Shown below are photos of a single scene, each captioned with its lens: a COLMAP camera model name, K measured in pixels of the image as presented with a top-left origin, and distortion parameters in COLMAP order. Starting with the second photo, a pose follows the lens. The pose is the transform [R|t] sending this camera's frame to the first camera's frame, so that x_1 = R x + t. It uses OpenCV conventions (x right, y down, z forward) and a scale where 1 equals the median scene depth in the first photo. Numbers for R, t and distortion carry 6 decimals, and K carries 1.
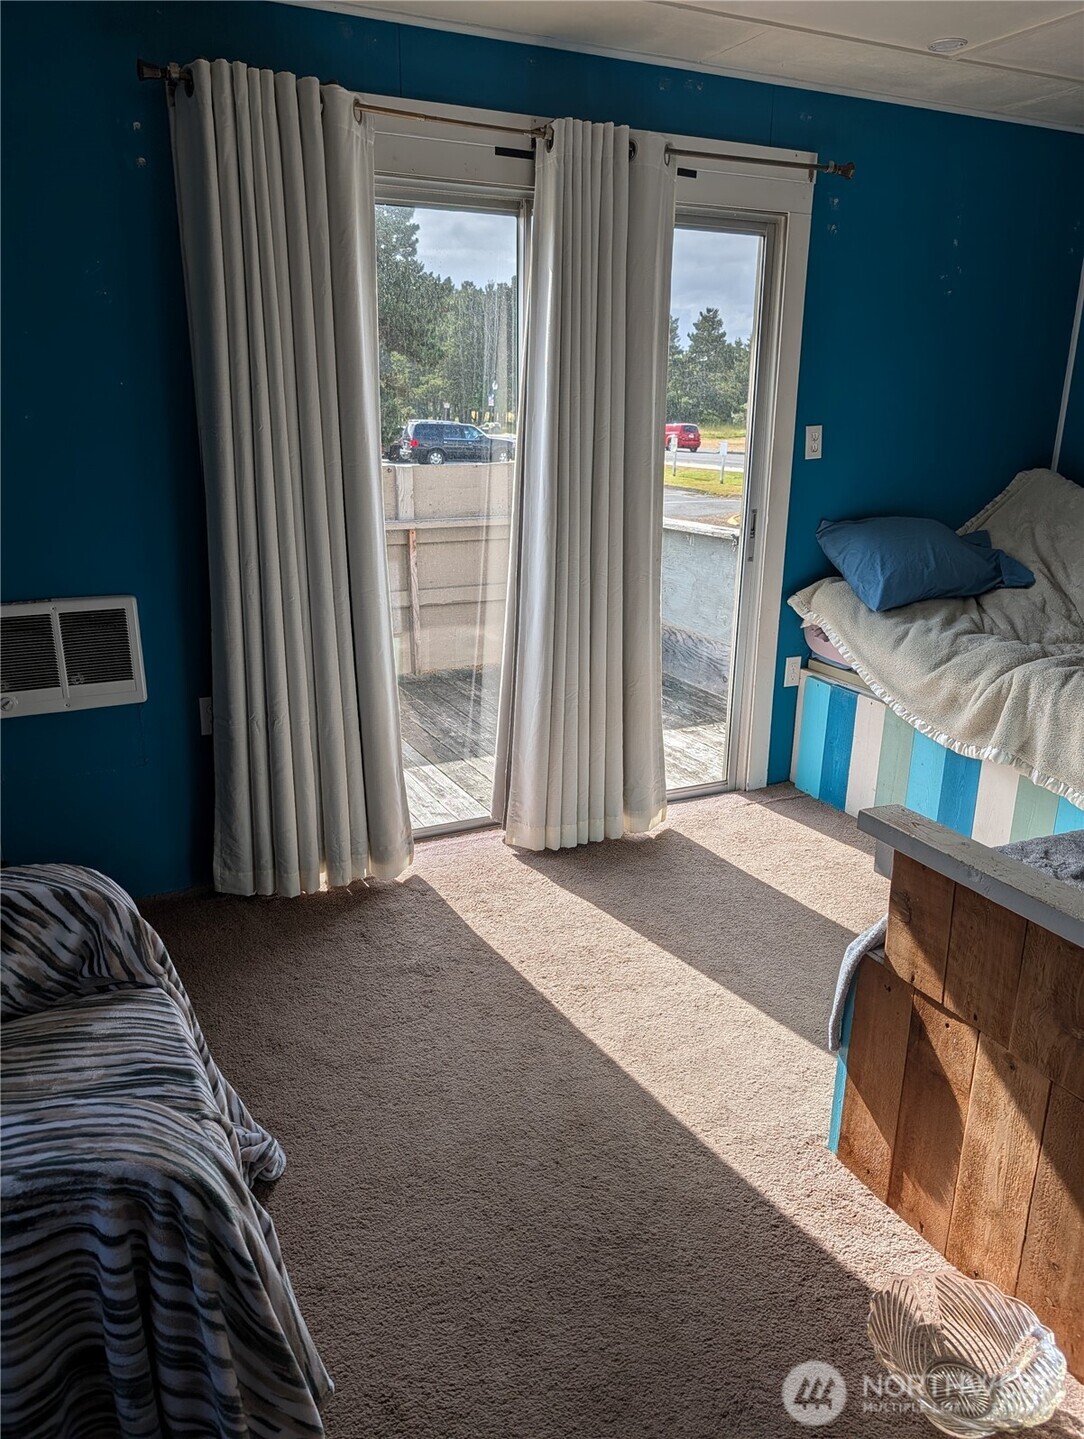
lens RADIAL K [[1025.4, 0, 545.0], [0, 1025.4, 709.4], [0, 0, 1]] dist [0.024936, -0.025228]
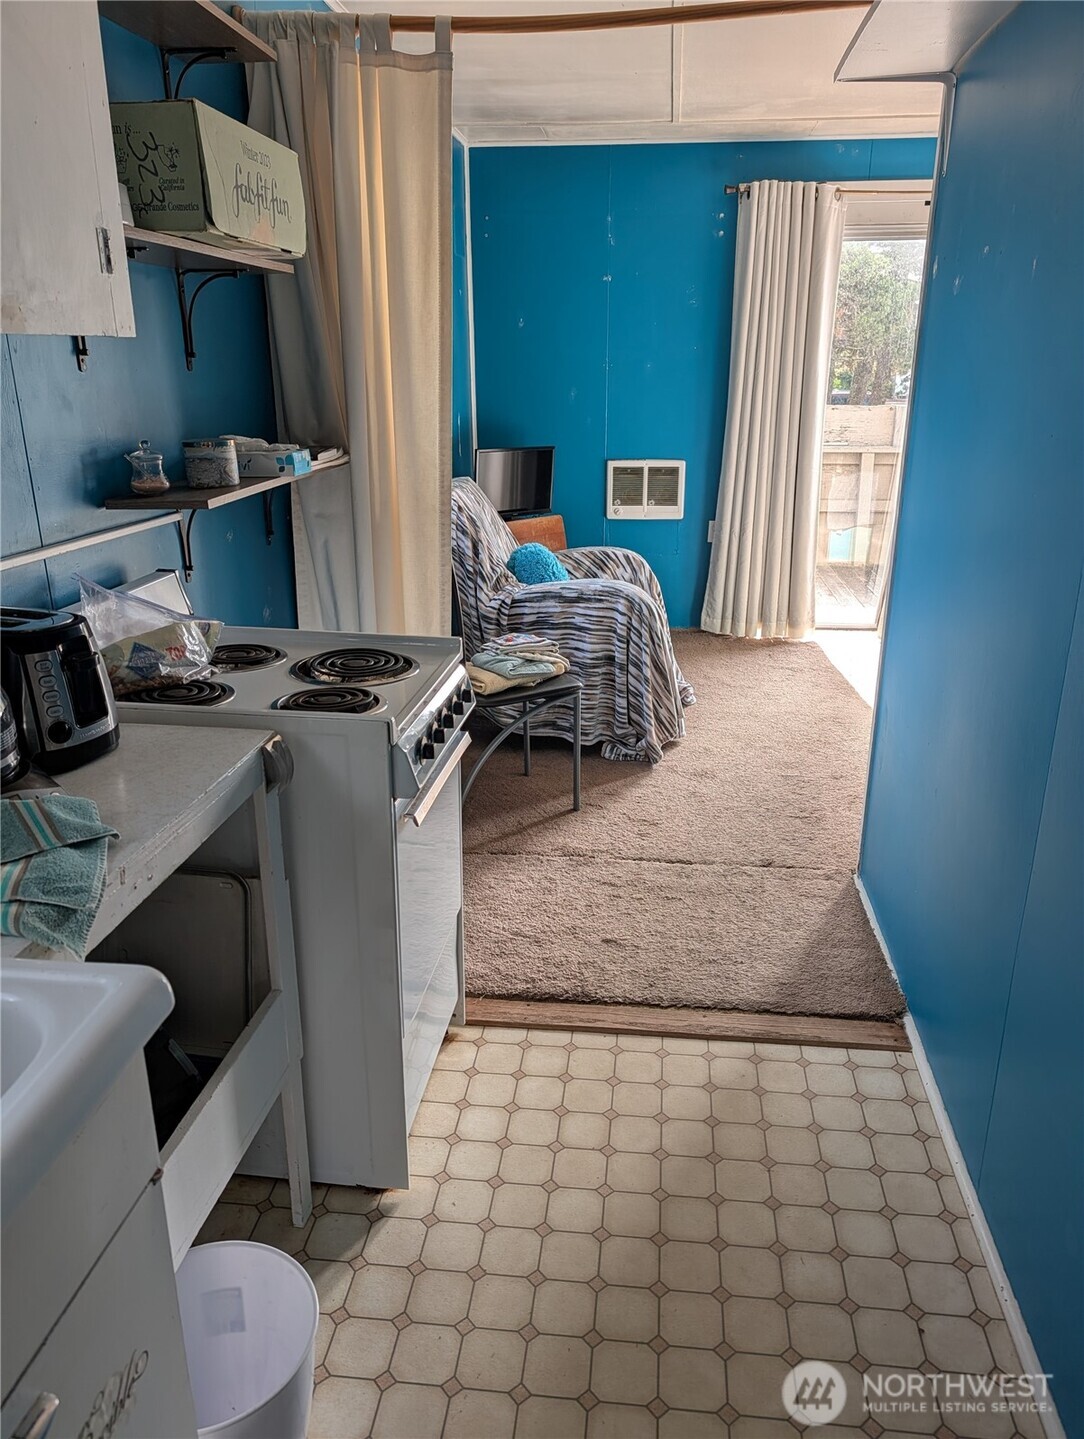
lens RADIAL K [[1025.4, 0, 545.4], [0, 1025.4, 720.1], [0, 0, 1]] dist [0.024936, -0.025228]
pose [[0.844557, 0.175842, -0.505769, 0.425258], [-0.151116, 0.984418, 0.089913, 0.228753], [0.513699, 0.000493, 0.857970, -0.756999]]
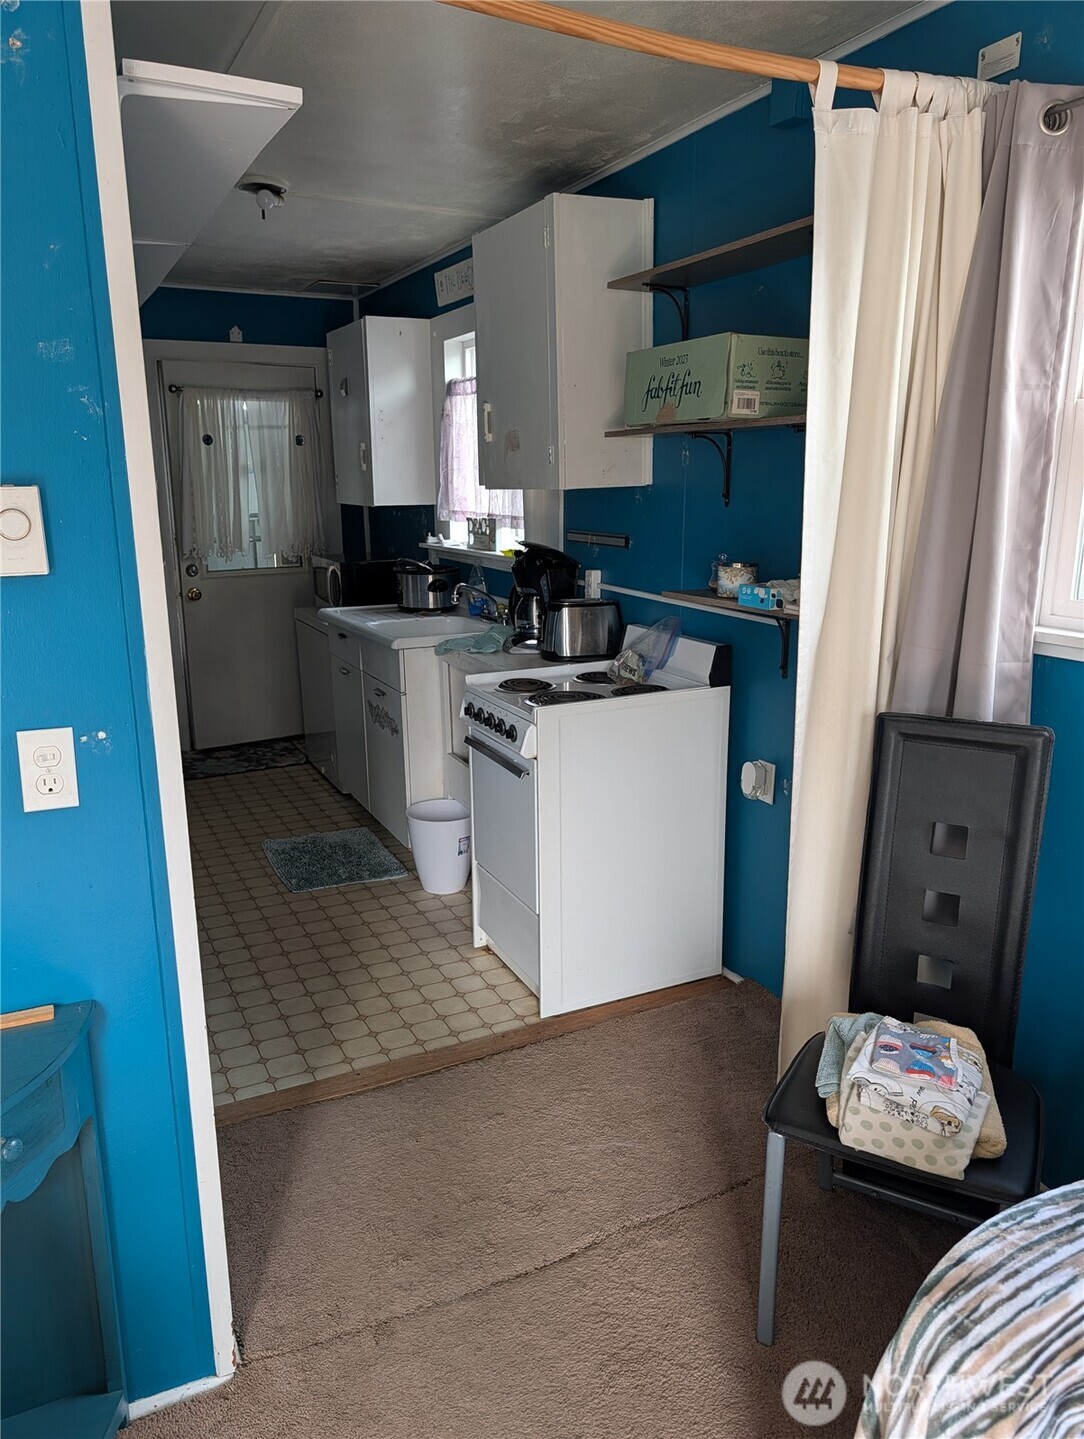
lens RADIAL K [[1025.4, 0, 543.8], [0, 1025.4, 725.6], [0, 0, 1]] dist [0.024936, -0.025228]
pose [[-0.999772, 0.009294, -0.019211, -0.534897], [-0.001577, 0.865553, 0.500815, -0.798268], [0.021283, 0.500732, -0.865341, 2.526465]]
